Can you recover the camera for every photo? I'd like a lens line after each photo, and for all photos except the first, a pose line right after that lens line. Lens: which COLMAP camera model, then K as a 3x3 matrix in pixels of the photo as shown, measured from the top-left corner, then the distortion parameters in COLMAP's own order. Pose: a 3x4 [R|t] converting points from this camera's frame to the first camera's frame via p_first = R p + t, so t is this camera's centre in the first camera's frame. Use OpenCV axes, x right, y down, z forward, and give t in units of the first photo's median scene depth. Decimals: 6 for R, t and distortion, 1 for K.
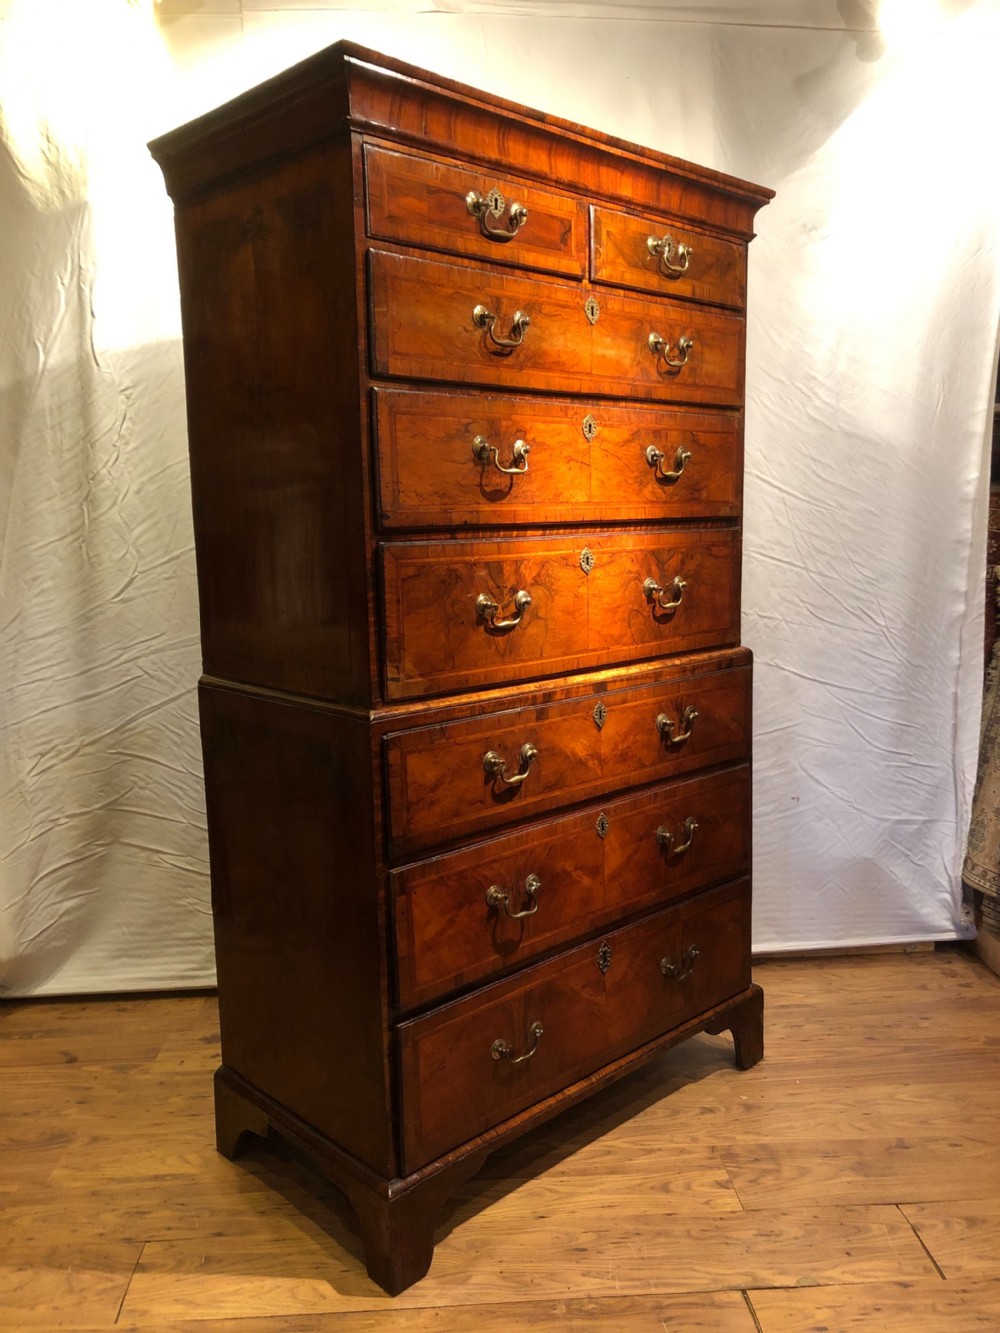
lens RADIAL K [[1069.2, 0, 493.9], [0, 1069.2, 658.0], [0, 0, 1]] dist [0.014795, -0.005908]
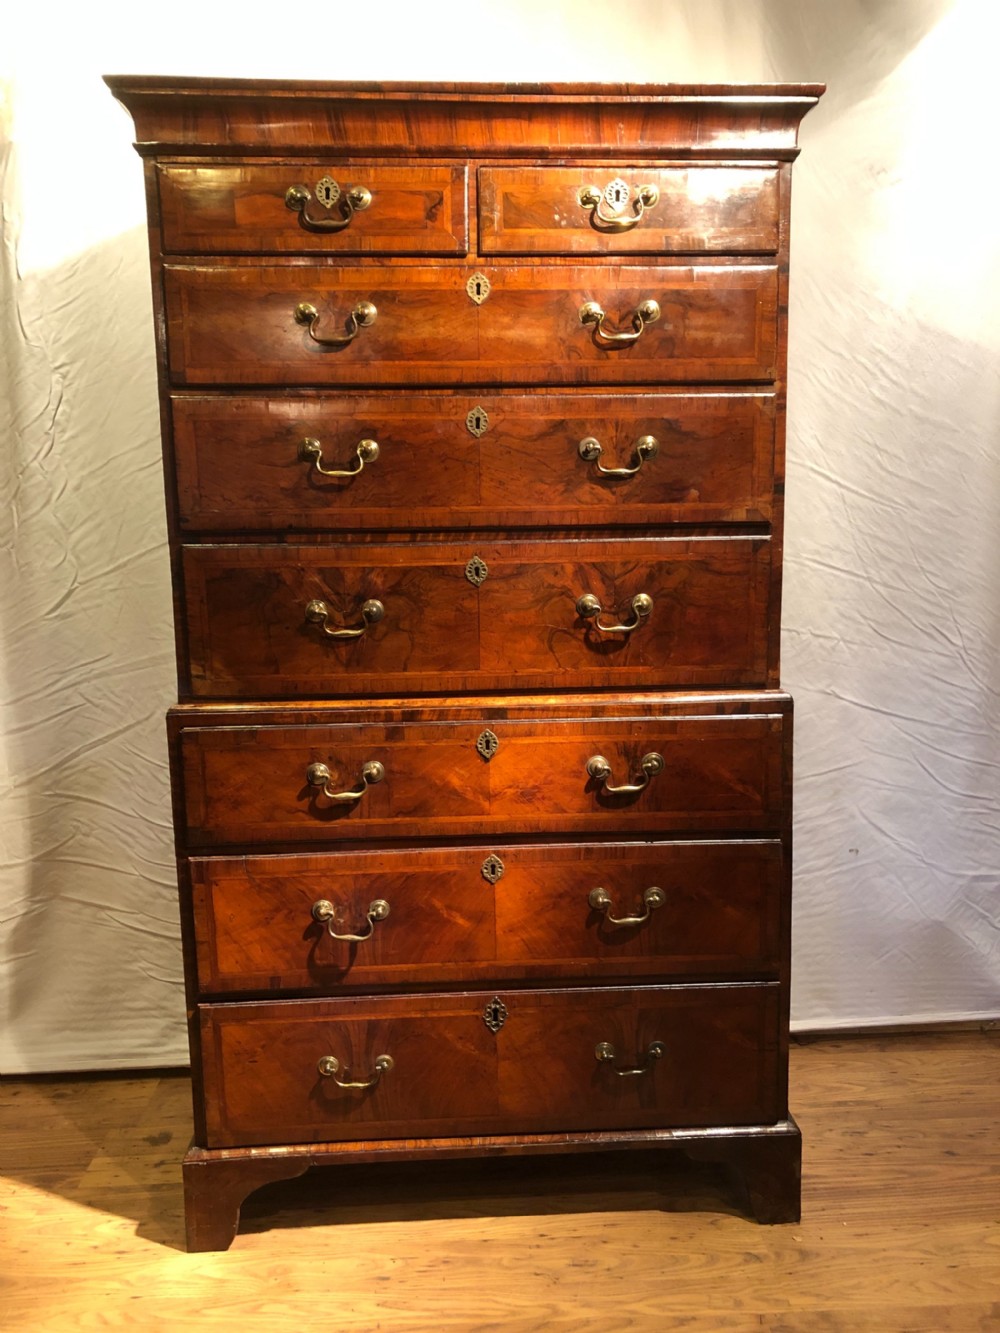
lens RADIAL K [[1069.2, 0, 493.9], [0, 1069.2, 658.3], [0, 0, 1]] dist [0.014795, -0.005908]
pose [[0.999711, 0.003541, -0.023793, 0.017613], [-0.003266, 0.999928, 0.011589, -0.030762], [0.023832, -0.011508, 0.999650, 0.155204]]
